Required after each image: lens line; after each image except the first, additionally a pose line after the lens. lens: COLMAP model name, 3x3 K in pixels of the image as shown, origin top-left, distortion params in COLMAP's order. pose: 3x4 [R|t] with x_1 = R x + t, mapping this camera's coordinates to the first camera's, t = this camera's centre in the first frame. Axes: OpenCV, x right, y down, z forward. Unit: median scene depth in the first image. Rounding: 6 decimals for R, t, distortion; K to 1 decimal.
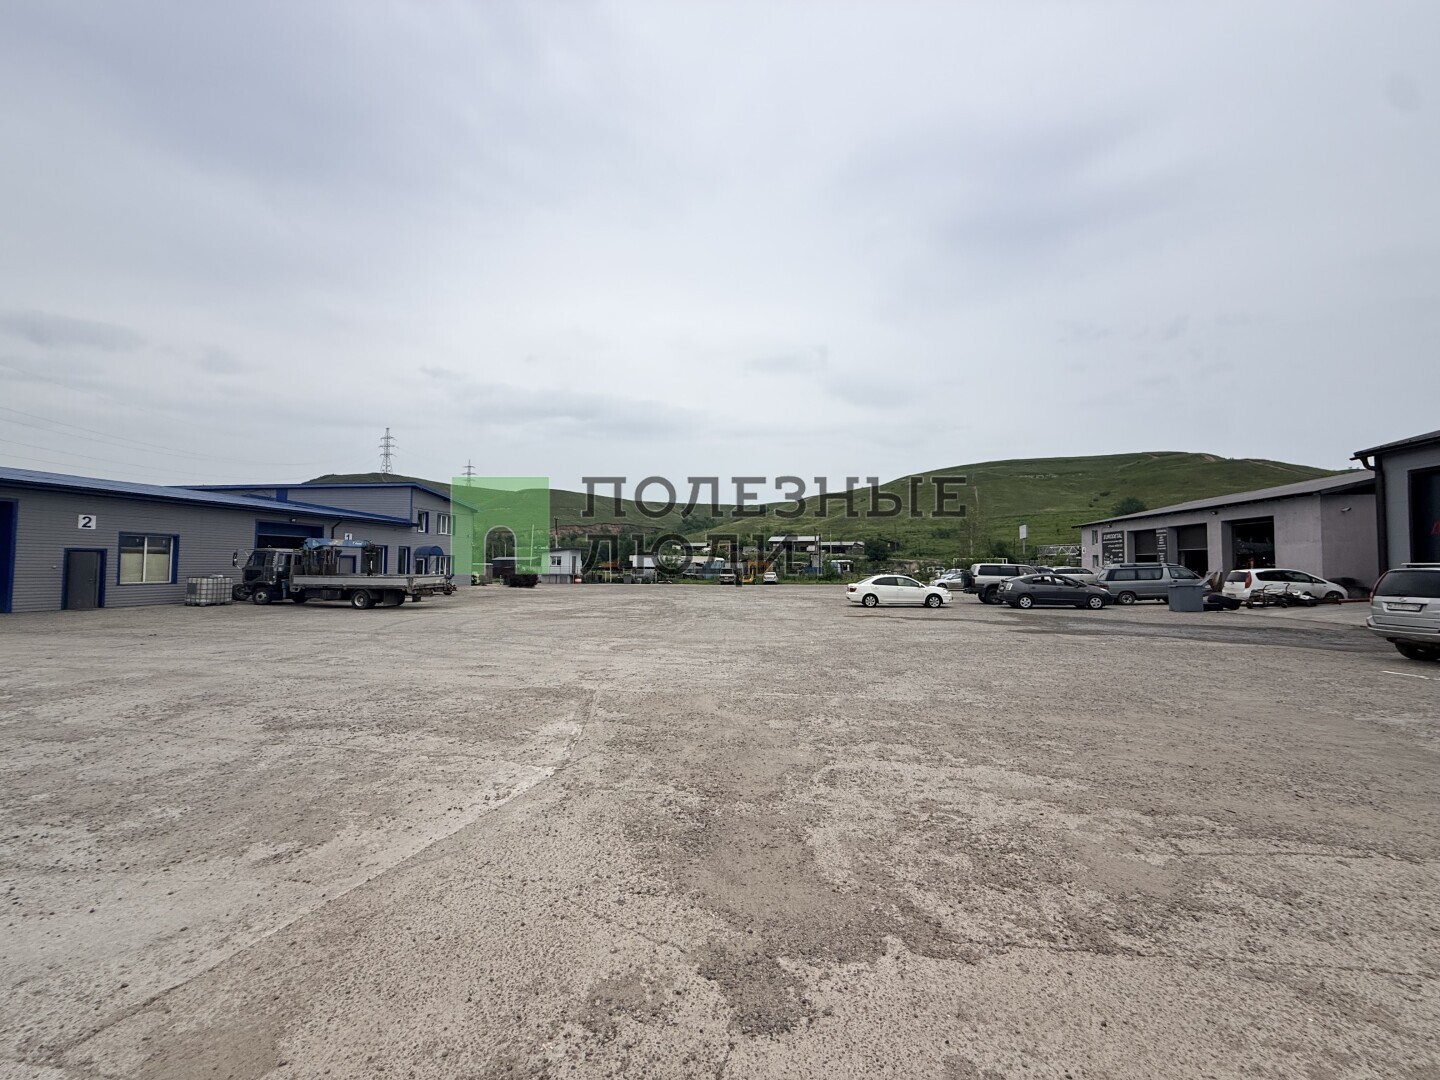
lens RADIAL K [[573.0, 0, 717.0], [0, 573.0, 542.6], [0, 0, 1]] dist [0.002598, -0.000599]
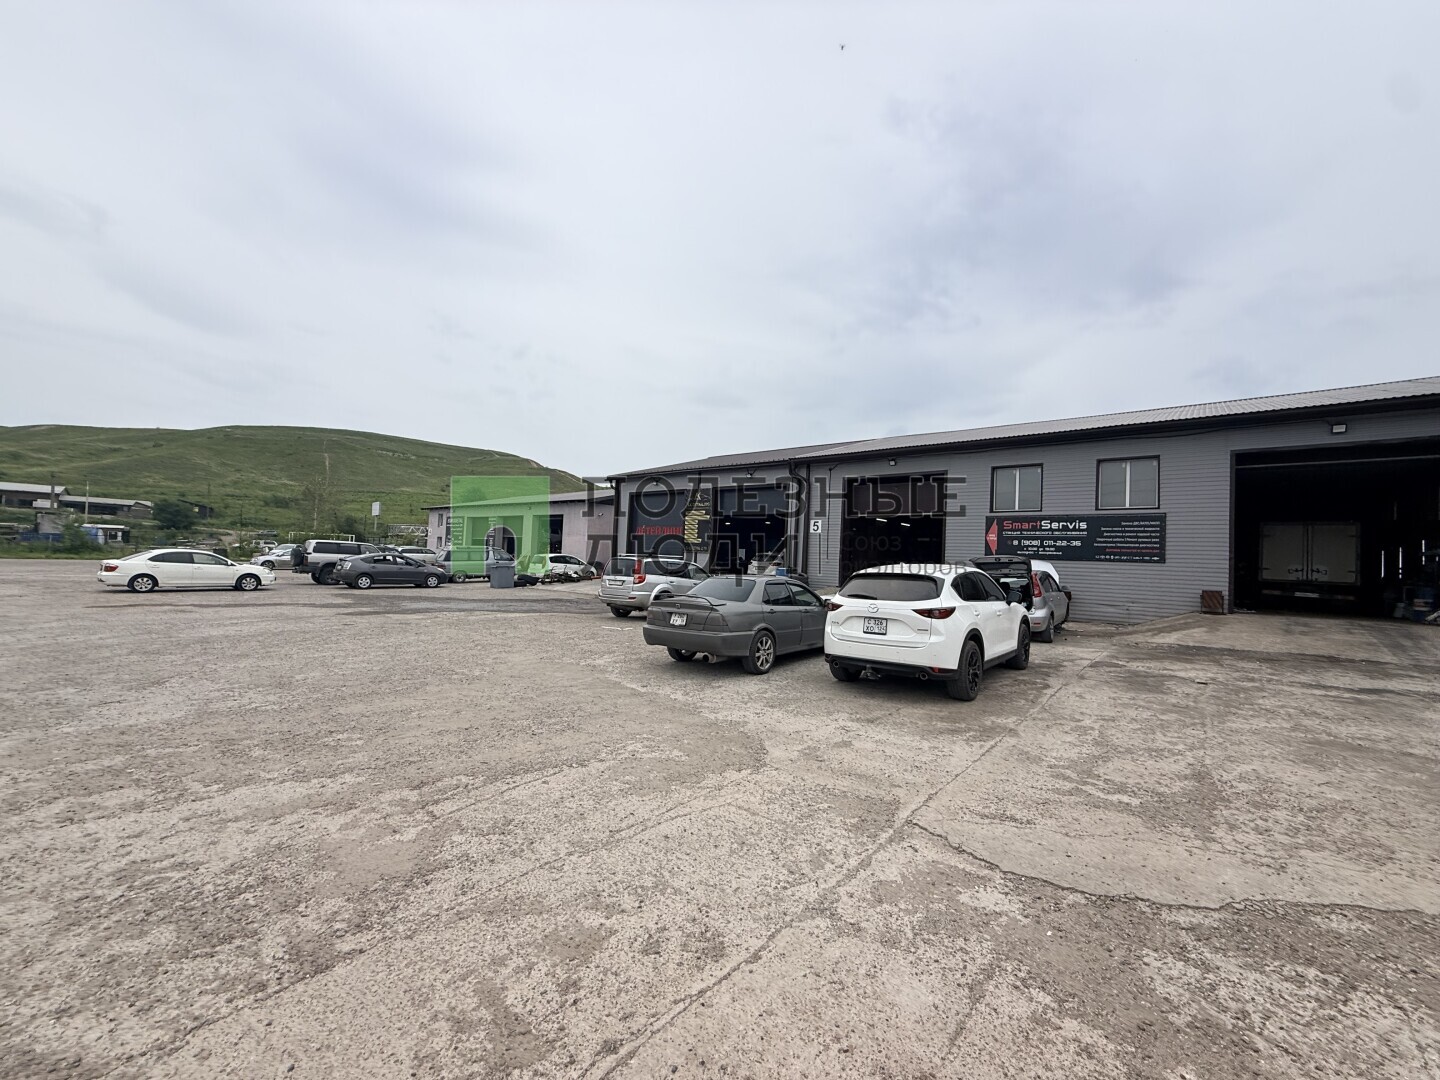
lens RADIAL K [[573.0, 0, 715.2], [0, 573.0, 546.4], [0, 0, 1]] dist [0.002598, -0.000599]
pose [[0.518442, 0.037458, 0.854292, 0.070557], [-0.075338, 0.997156, 0.001998, -0.008385], [-0.851787, -0.065397, 0.519790, 0.007205]]
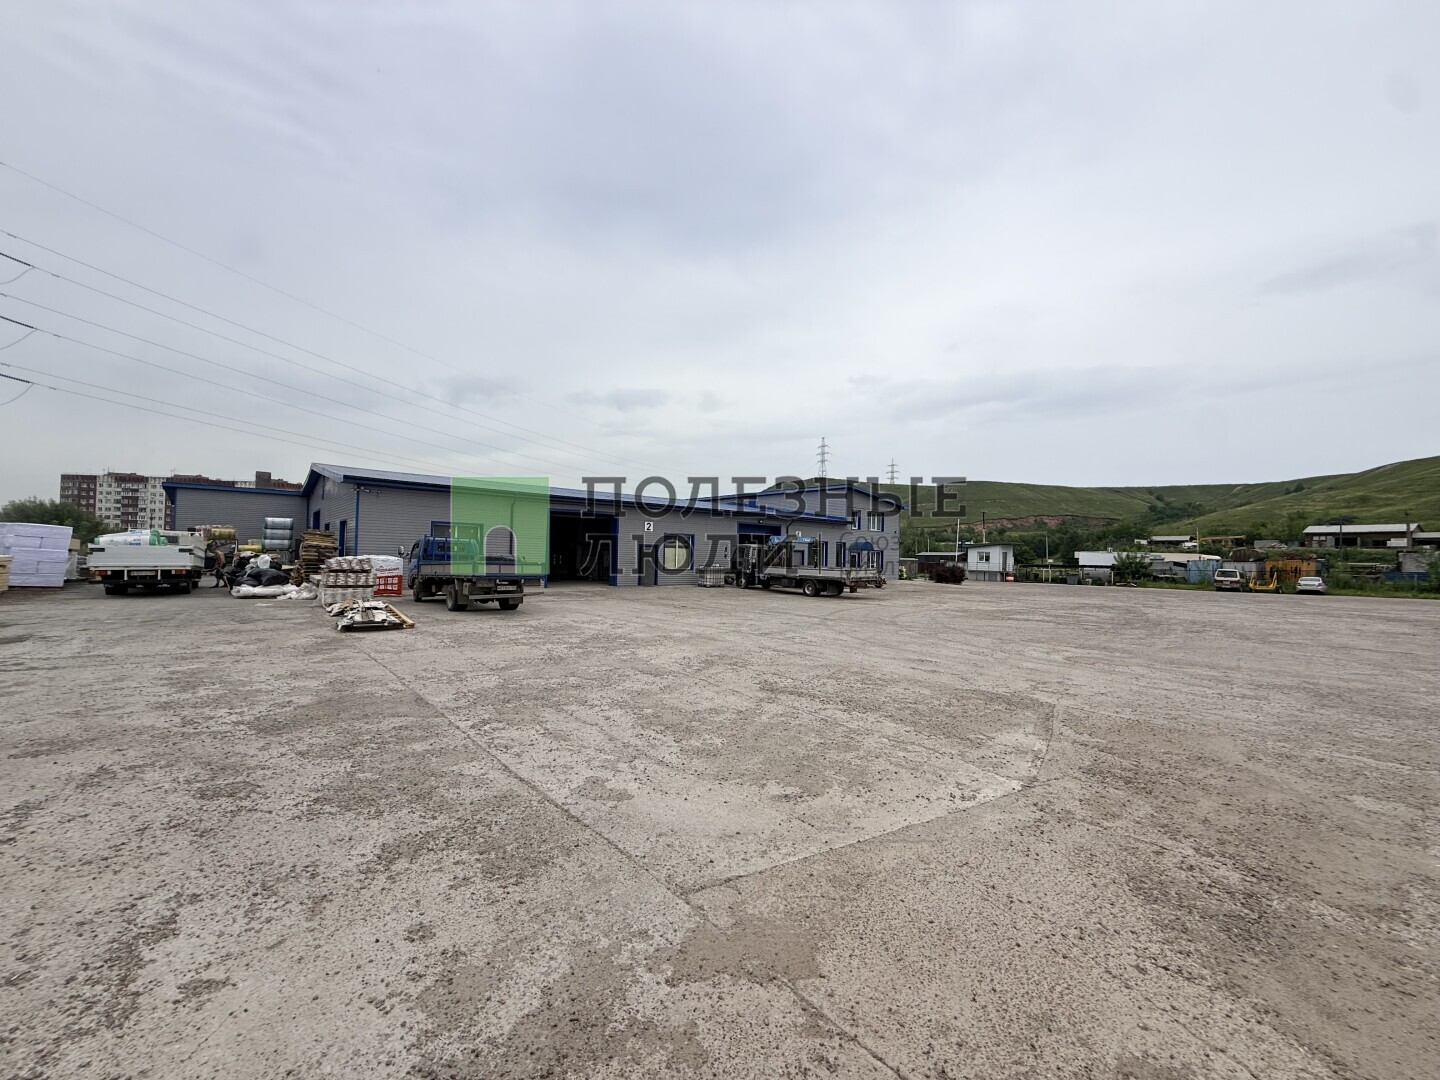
lens RADIAL K [[573.0, 0, 716.3], [0, 573.0, 545.4], [0, 0, 1]] dist [0.002598, -0.000599]
pose [[0.761453, 0.000211, -0.648220, -0.044113], [0.008515, 0.999910, 0.010328, -0.003154], [0.648164, -0.013384, 0.761383, -0.014764]]
